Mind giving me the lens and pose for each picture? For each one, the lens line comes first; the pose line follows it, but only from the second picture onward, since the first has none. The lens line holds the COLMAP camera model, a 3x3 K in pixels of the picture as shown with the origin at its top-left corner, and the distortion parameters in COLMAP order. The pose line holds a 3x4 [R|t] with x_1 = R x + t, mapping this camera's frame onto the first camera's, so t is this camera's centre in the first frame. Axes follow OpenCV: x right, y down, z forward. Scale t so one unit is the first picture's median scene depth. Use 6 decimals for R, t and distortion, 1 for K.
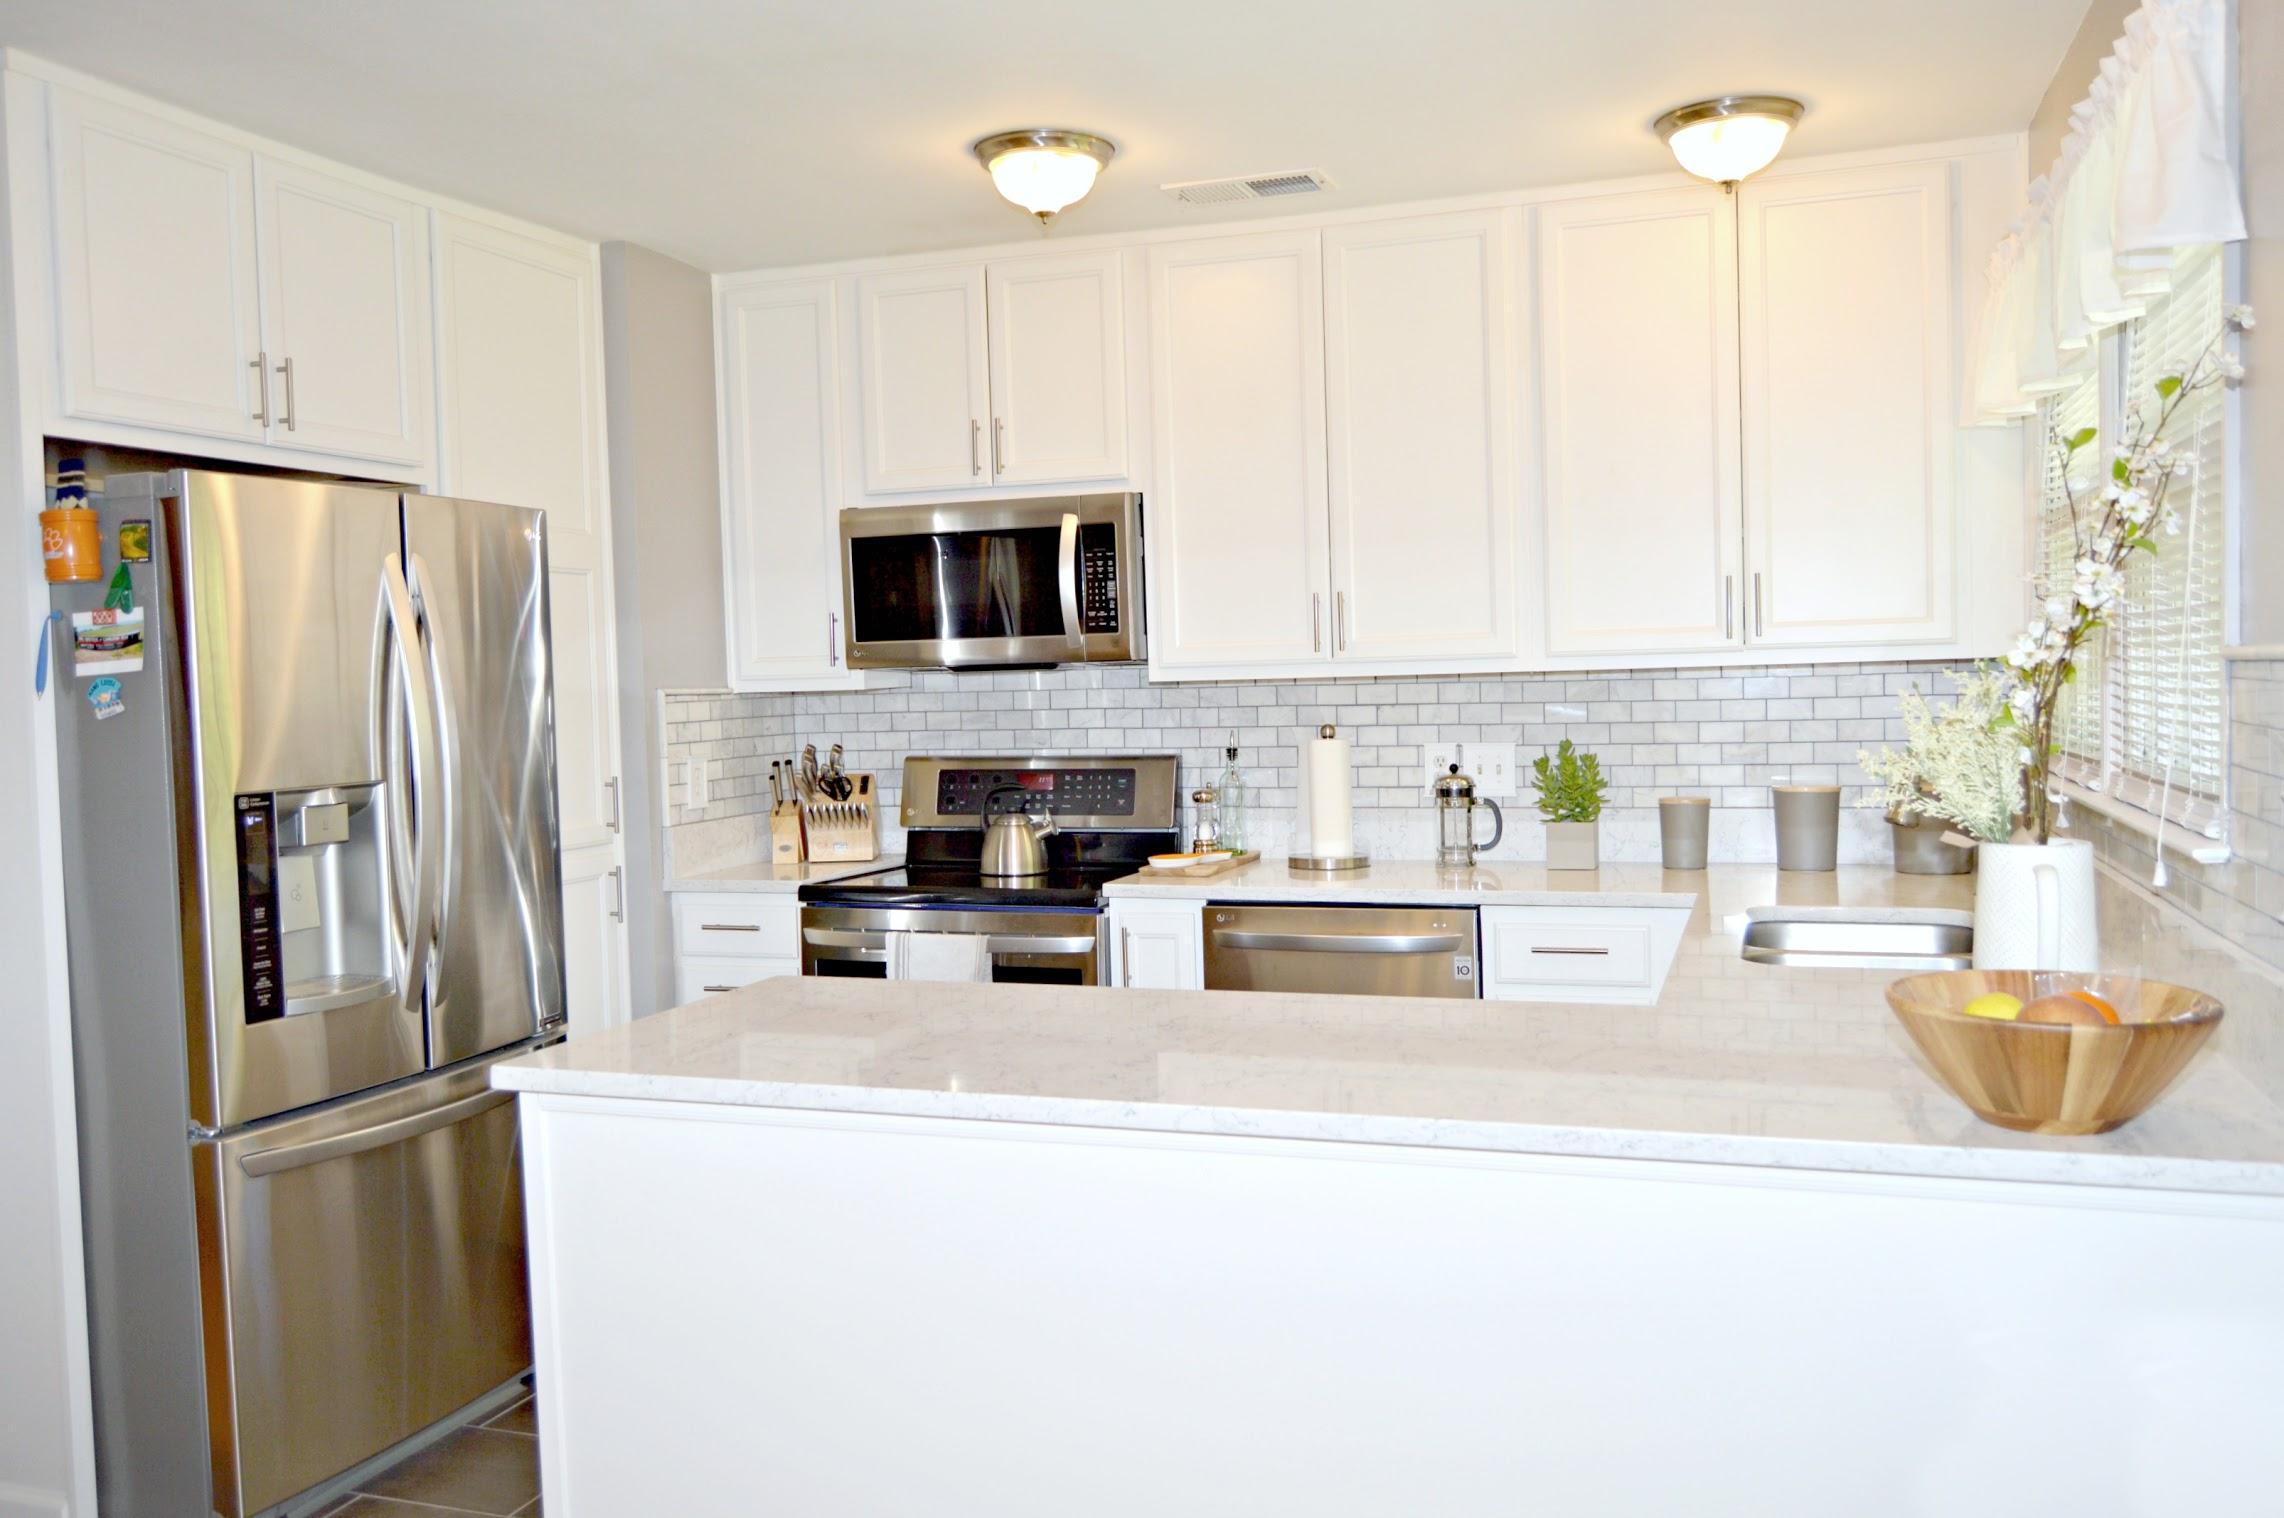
lens RADIAL K [[1868.1, 0, 1142.0], [0, 1868.1, 759.0], [0, 0, 1]] dist [-0.009980, 0.009631]
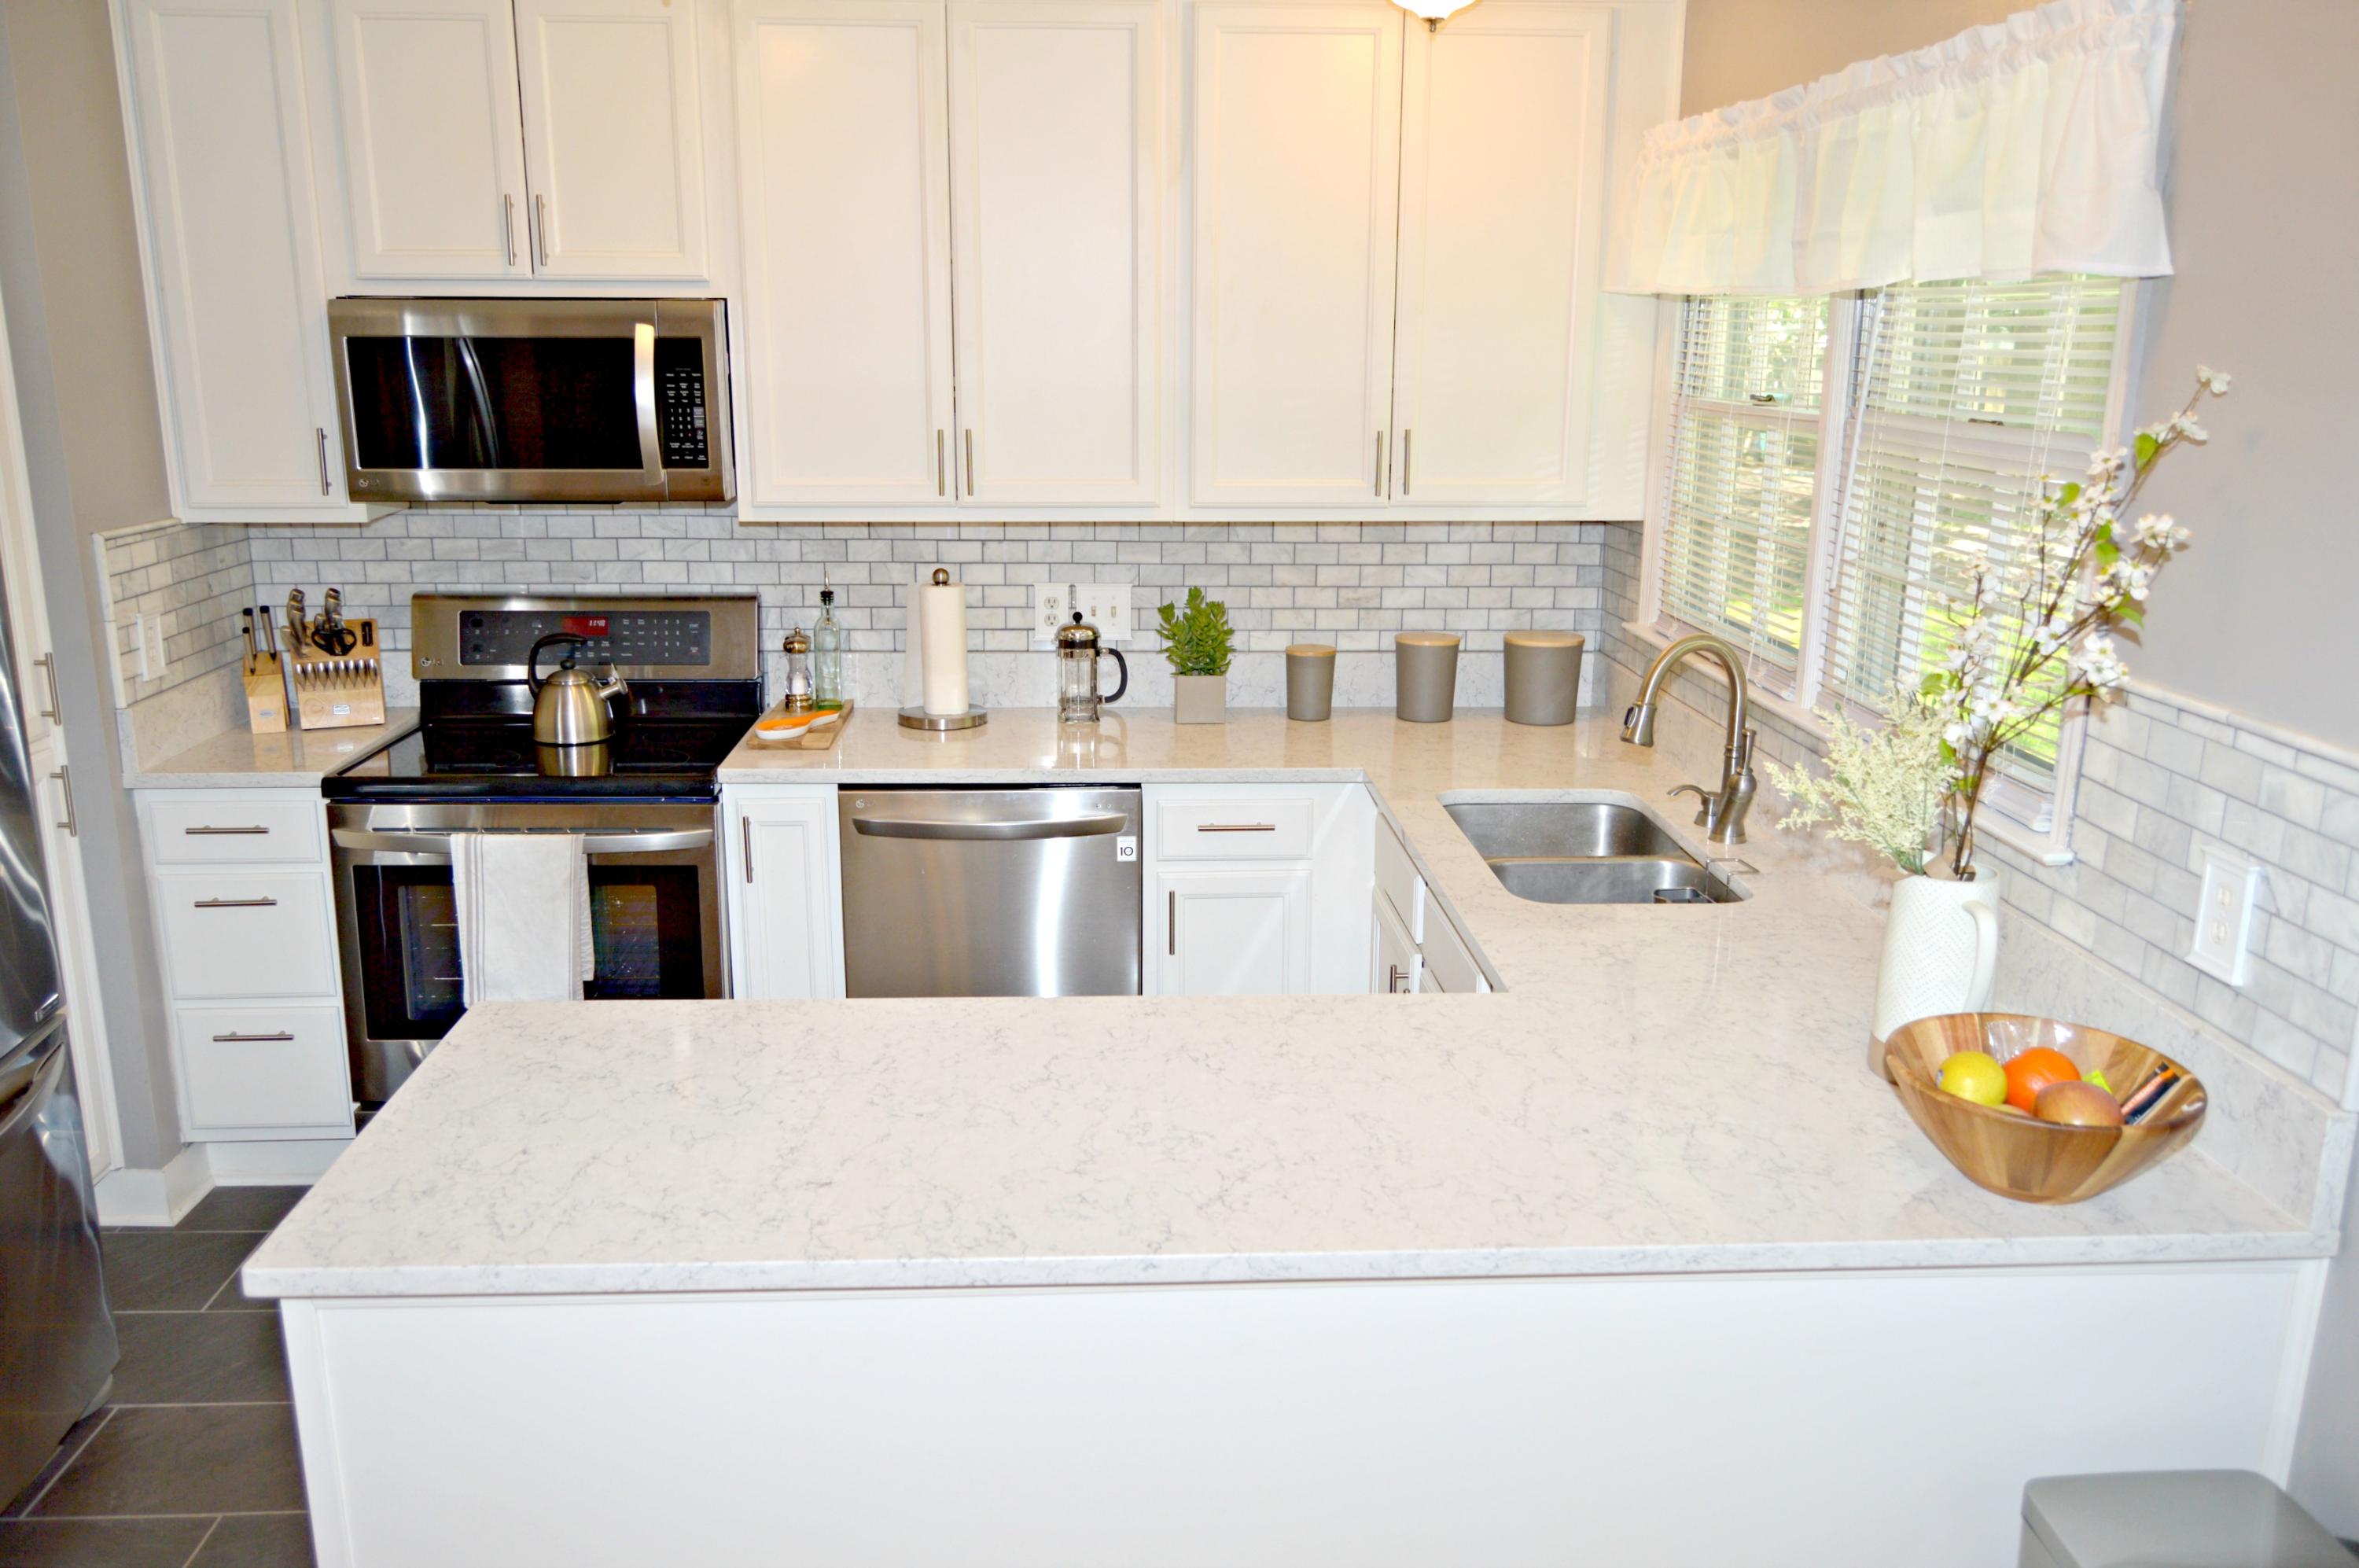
lens RADIAL K [[1873.8, 0, 1179.5], [0, 1873.8, 784.0], [0, 0, 1]] dist [-0.002682, -0.000376]
pose [[0.926369, -0.057523, 0.372199, -0.138770], [-0.014672, 0.982005, 0.188285, -0.089157], [-0.376331, -0.179883, 0.908855, 0.108164]]
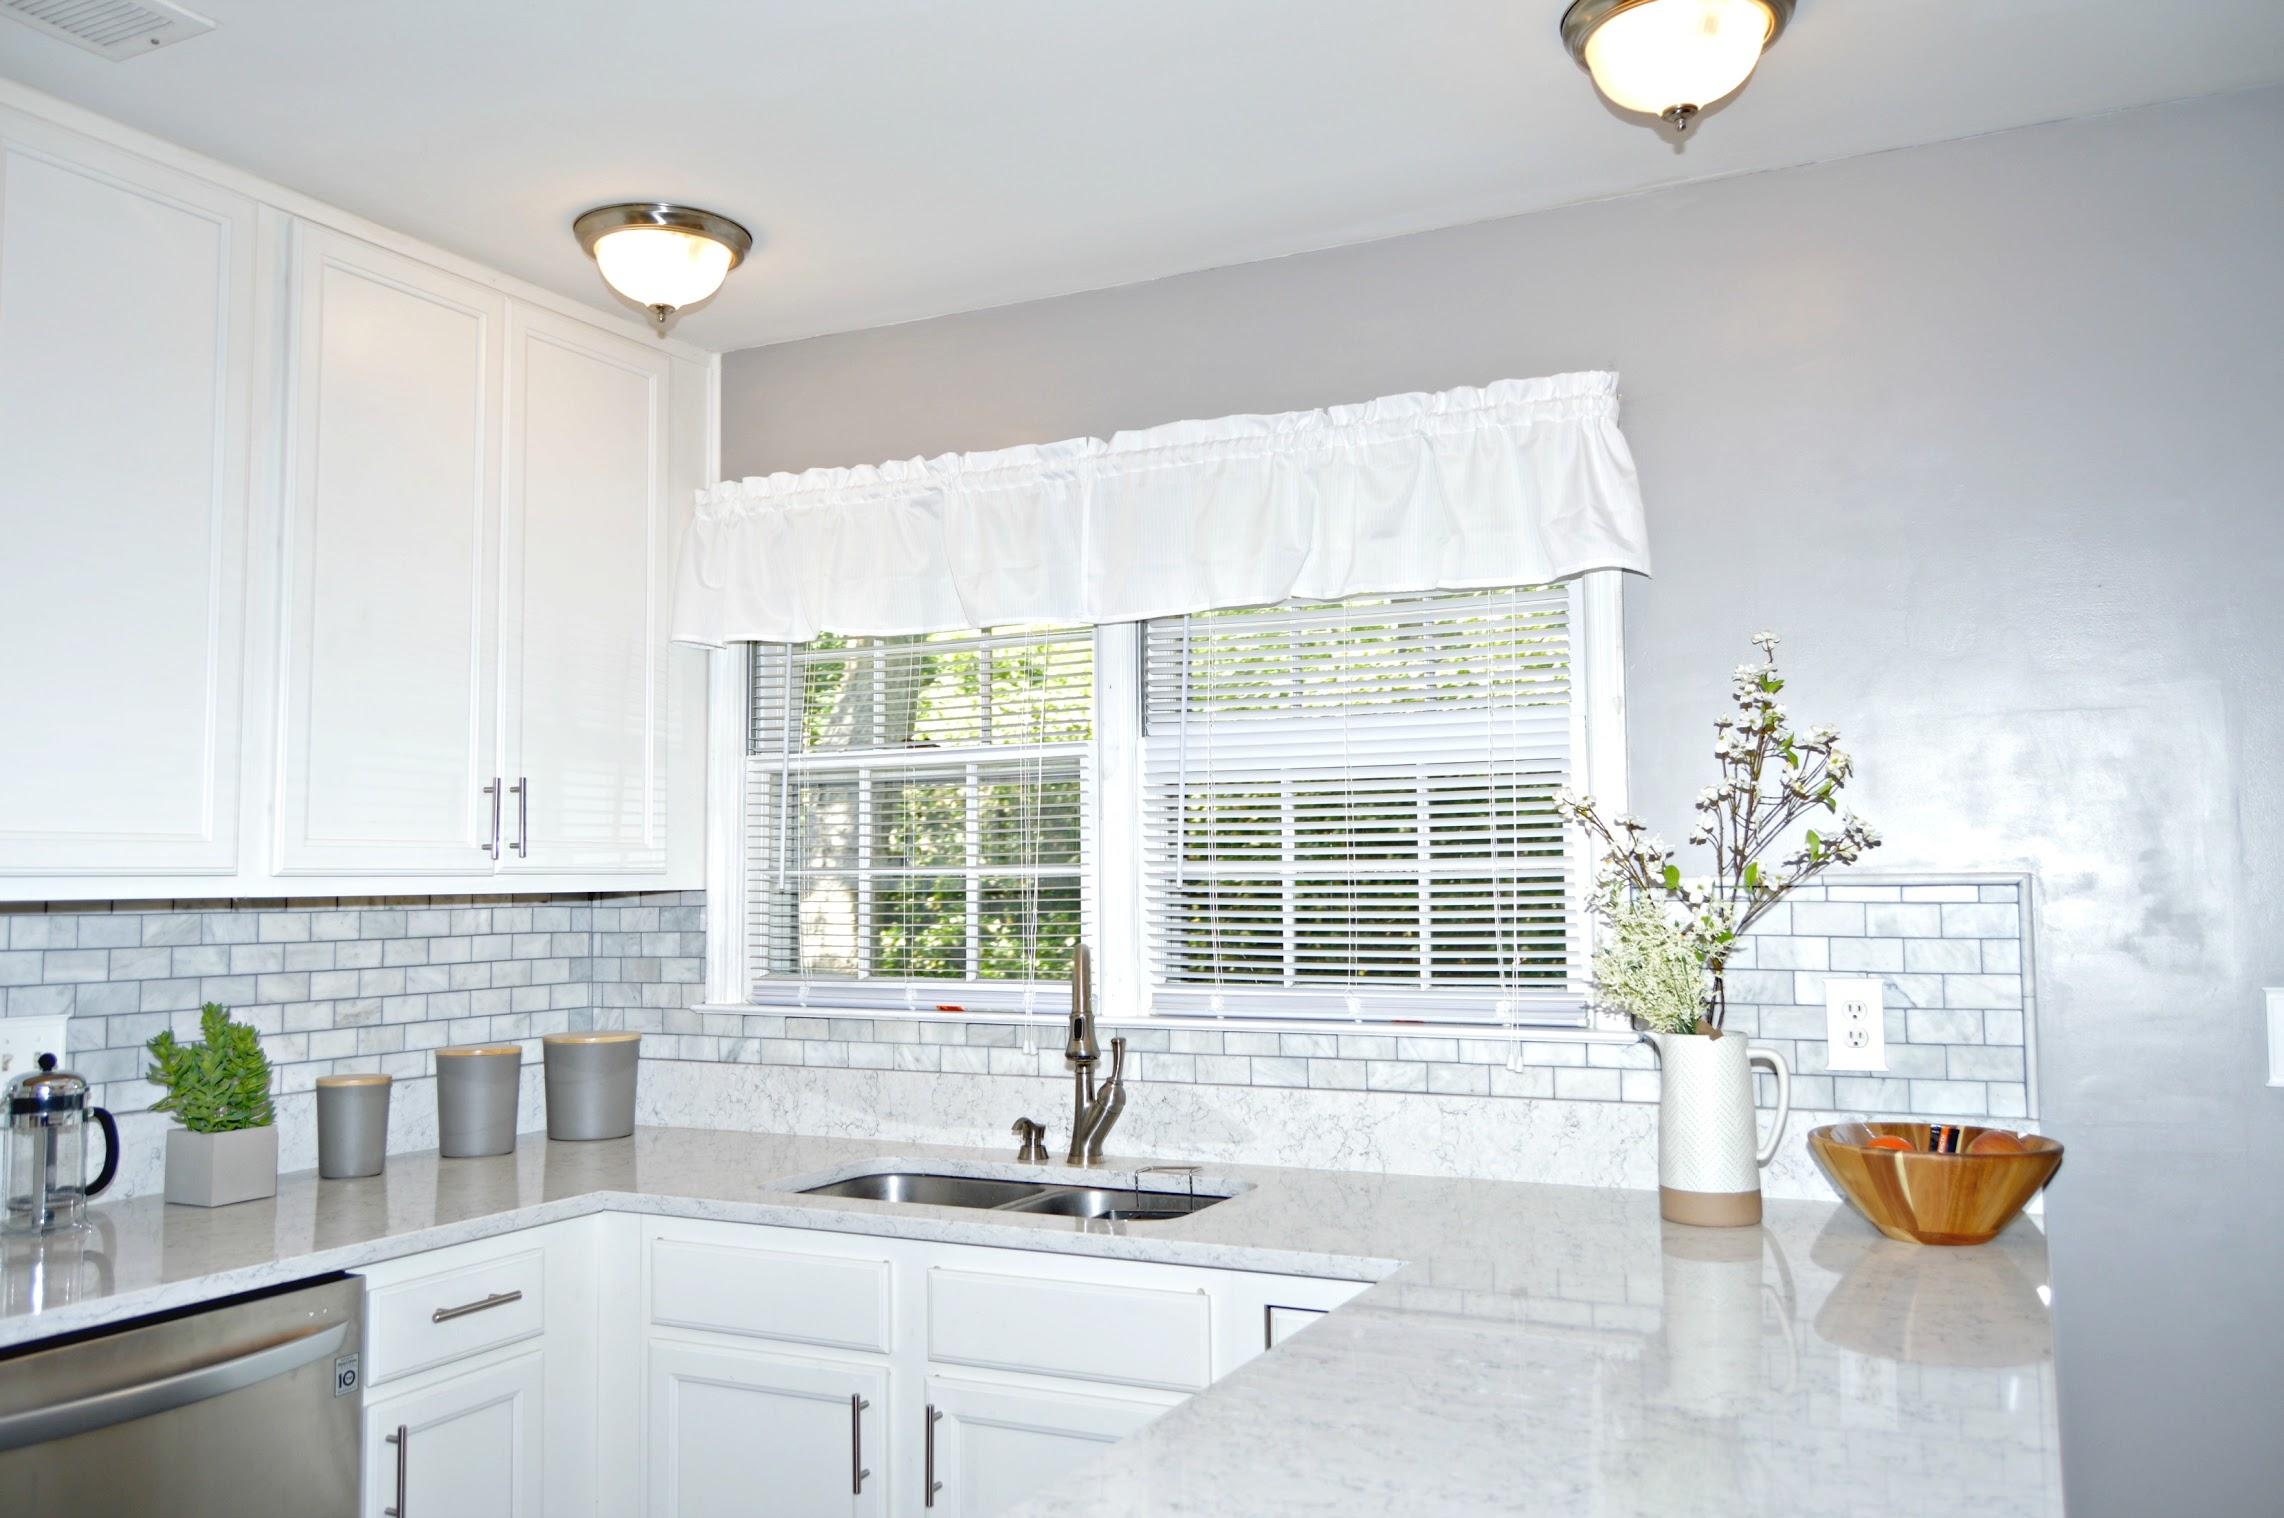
lens RADIAL K [[1868.1, 0, 1142.0], [0, 1868.1, 759.0], [0, 0, 1]] dist [-0.009980, 0.009631]
pose [[0.138471, 0.089916, 0.986276, -0.371535], [0.050367, 0.993942, -0.097687, -0.014691], [-0.989085, 0.063203, 0.133103, 0.564409]]
